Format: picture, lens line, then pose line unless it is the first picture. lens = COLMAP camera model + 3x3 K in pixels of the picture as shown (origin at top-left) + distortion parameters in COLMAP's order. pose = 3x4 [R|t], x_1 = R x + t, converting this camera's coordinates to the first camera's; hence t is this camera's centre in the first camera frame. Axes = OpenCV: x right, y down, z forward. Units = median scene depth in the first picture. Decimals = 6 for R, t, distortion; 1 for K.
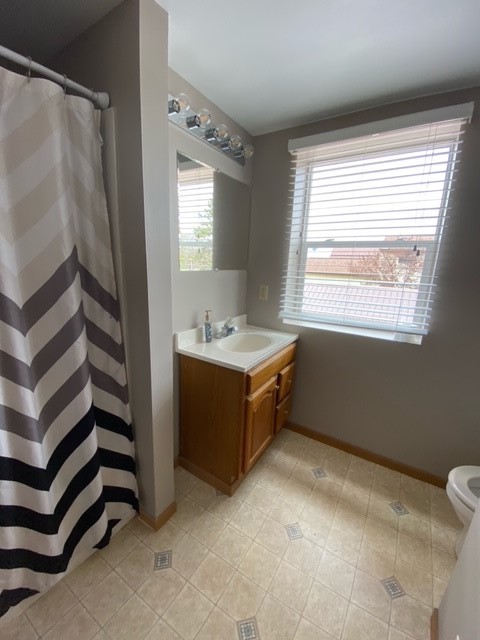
lens RADIAL K [[262.6, 0, 226.5], [0, 262.6, 322.6], [0, 0, 1]] dist [-0.010475, -0.006821]
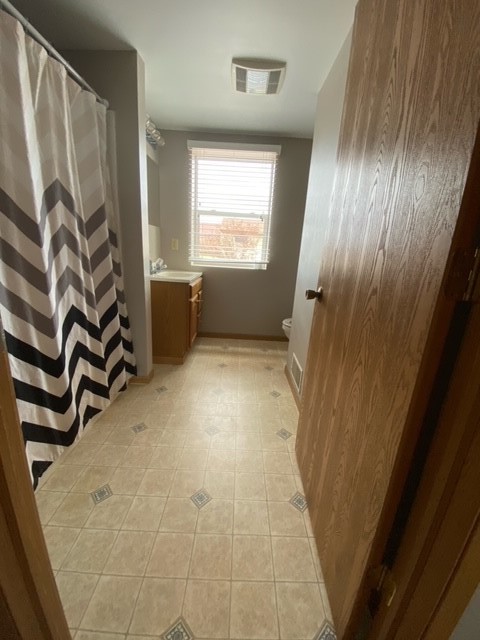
lens RADIAL K [[262.6, 0, 241.5], [0, 262.6, 319.7], [0, 0, 1]] dist [-0.010475, -0.006821]
pose [[0.831088, -0.123065, 0.542354, -0.524484], [0.079865, 0.991511, 0.102601, 0.238022], [-0.550376, -0.041955, 0.833862, -0.557978]]
